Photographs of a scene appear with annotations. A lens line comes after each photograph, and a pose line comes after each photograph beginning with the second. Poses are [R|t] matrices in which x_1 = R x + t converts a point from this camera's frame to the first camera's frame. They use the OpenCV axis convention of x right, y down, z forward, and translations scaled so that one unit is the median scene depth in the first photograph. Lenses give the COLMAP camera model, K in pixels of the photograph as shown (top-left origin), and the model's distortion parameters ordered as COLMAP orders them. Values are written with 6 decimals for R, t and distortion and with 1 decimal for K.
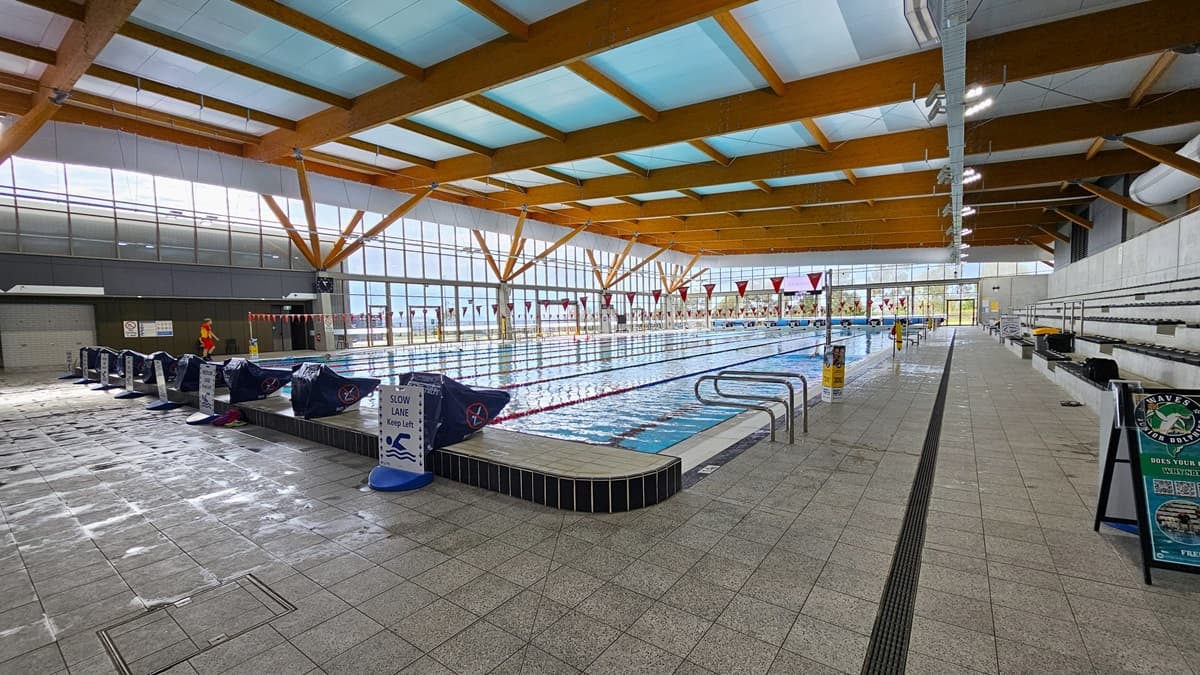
lens RADIAL K [[491.1, 0, 601.9], [0, 491.1, 351.3], [0, 0, 1]] dist [-0.000117, -0.000265]
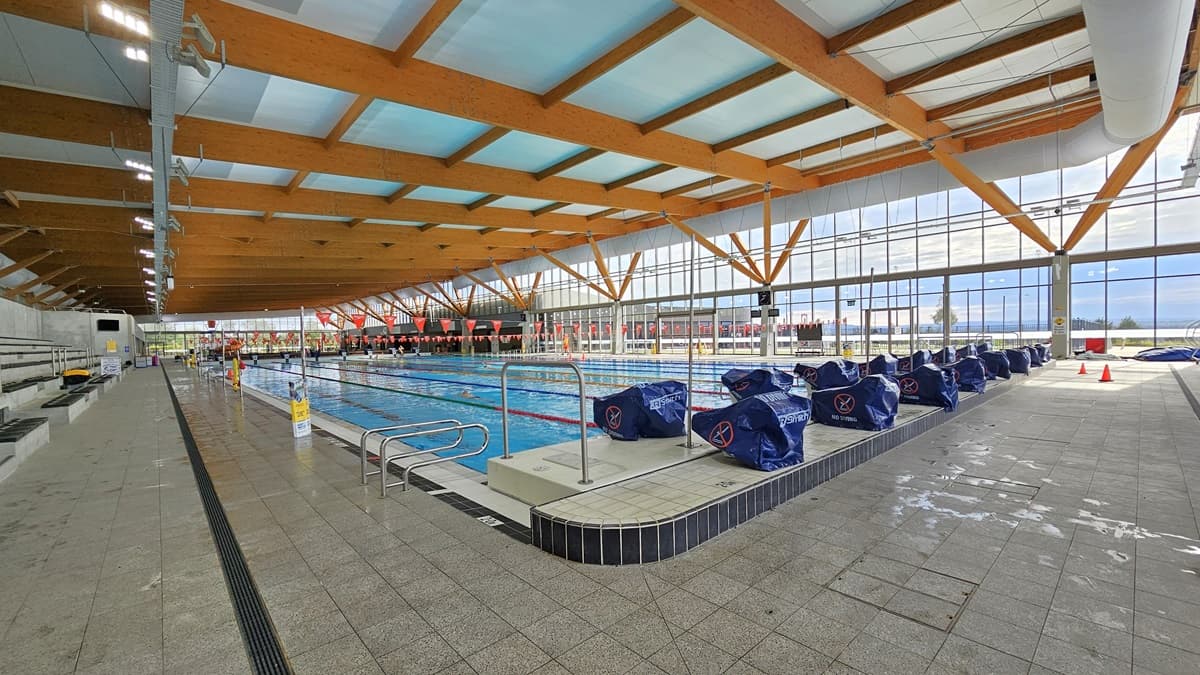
lens RADIAL K [[491.1, 0, 601.9], [0, 491.1, 351.3], [0, 0, 1]] dist [-0.000117, -0.000265]
pose [[-0.201283, 0.052936, -0.978102, 0.709139], [-0.033007, 0.997605, 0.060784, -0.076296], [0.978977, 0.044519, -0.199054, 0.967646]]
